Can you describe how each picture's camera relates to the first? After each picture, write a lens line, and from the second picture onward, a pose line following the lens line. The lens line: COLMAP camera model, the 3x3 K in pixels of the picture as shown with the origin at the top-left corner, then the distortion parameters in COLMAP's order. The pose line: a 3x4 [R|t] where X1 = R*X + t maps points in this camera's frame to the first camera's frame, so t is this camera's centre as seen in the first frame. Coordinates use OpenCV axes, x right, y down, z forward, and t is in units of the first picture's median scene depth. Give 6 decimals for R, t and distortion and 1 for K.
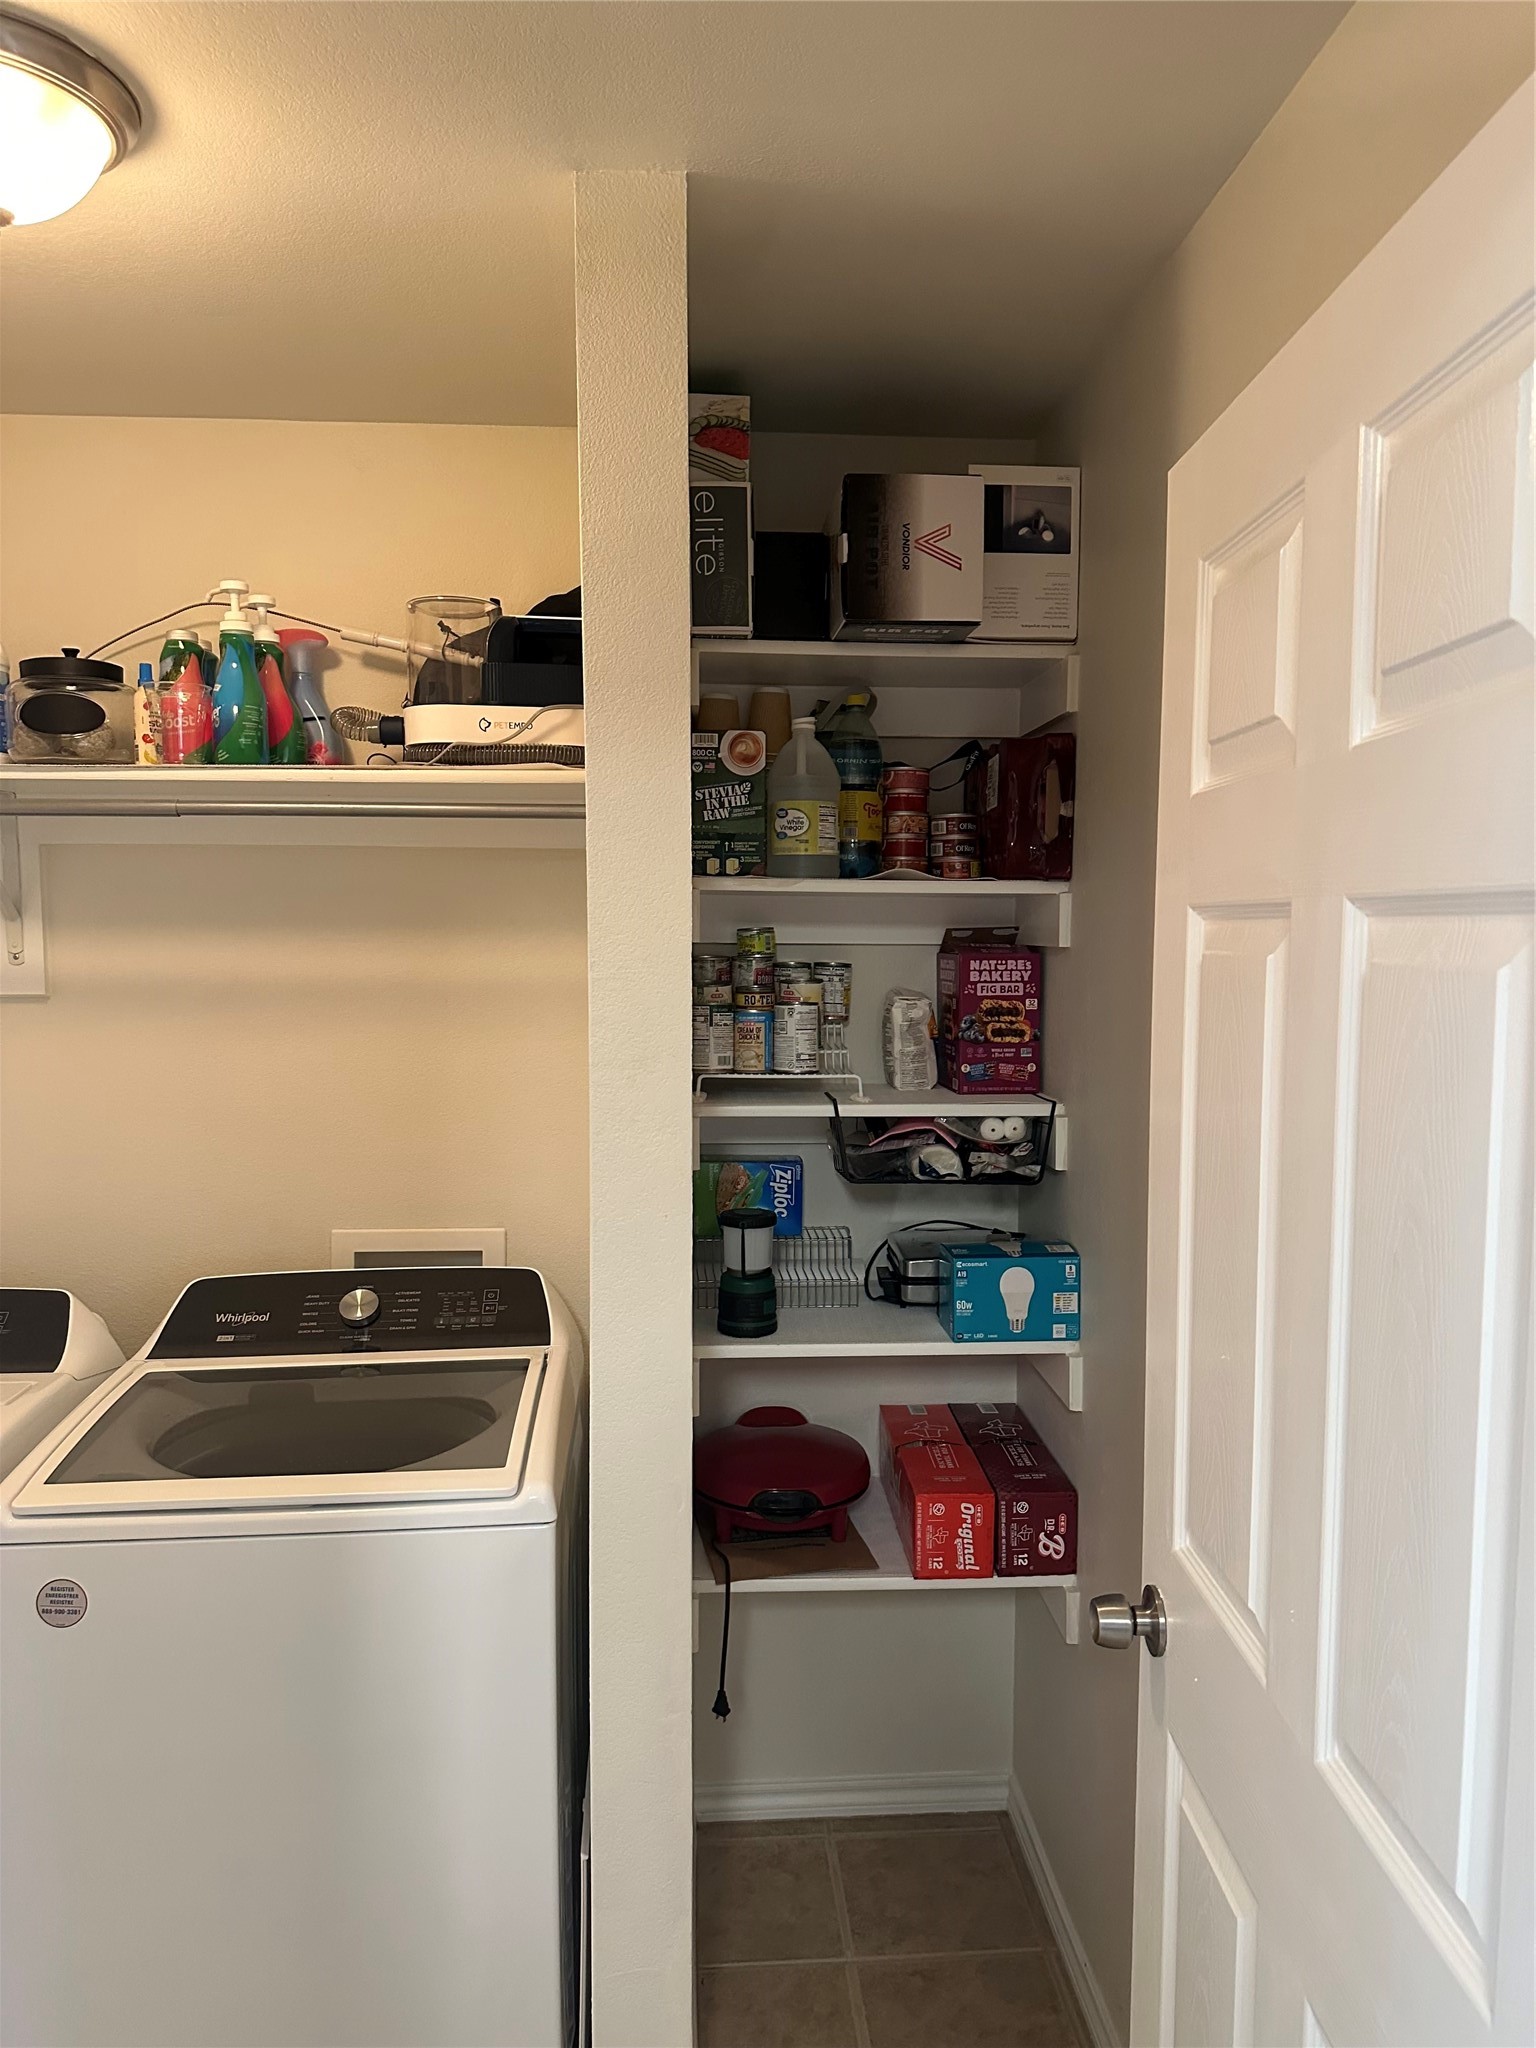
lens RADIAL K [[1425.1, 0, 785.0], [0, 1425.1, 1036.9], [0, 0, 1]] dist [0.121955, -0.186277]
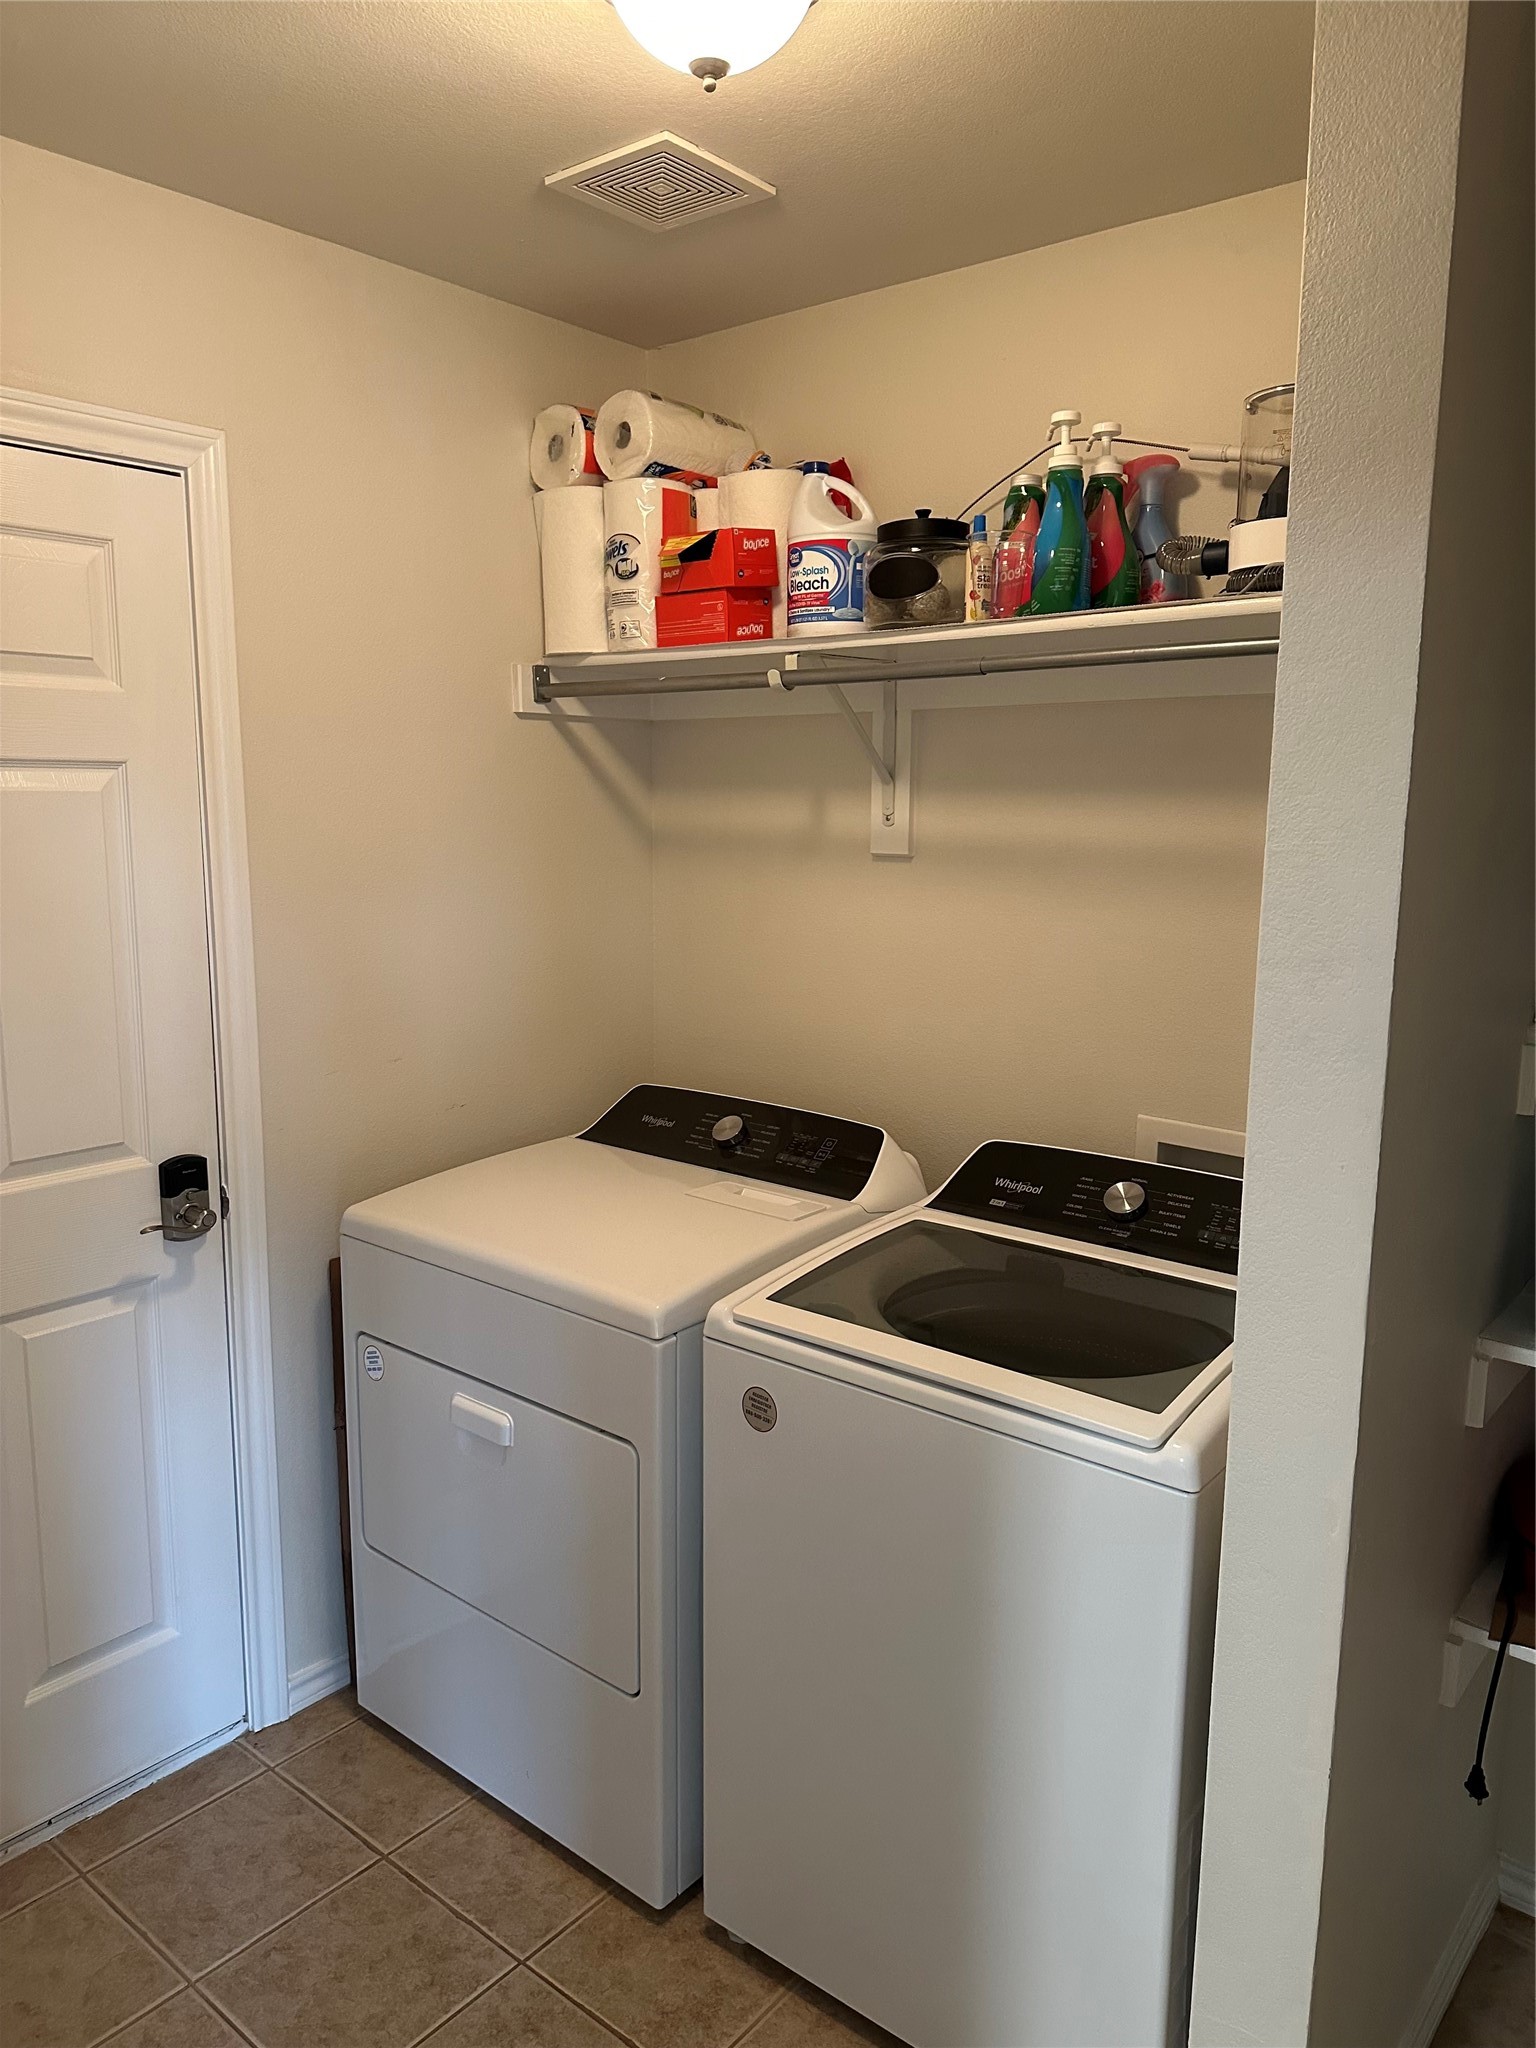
lens RADIAL K [[1425.1, 0, 785.0], [0, 1425.1, 1036.9], [0, 0, 1]] dist [0.121955, -0.186277]
pose [[0.735959, 0.123687, -0.665632, 0.153397], [-0.064833, 0.991527, 0.112561, -0.008589], [0.673914, -0.039685, 0.737743, 0.171835]]
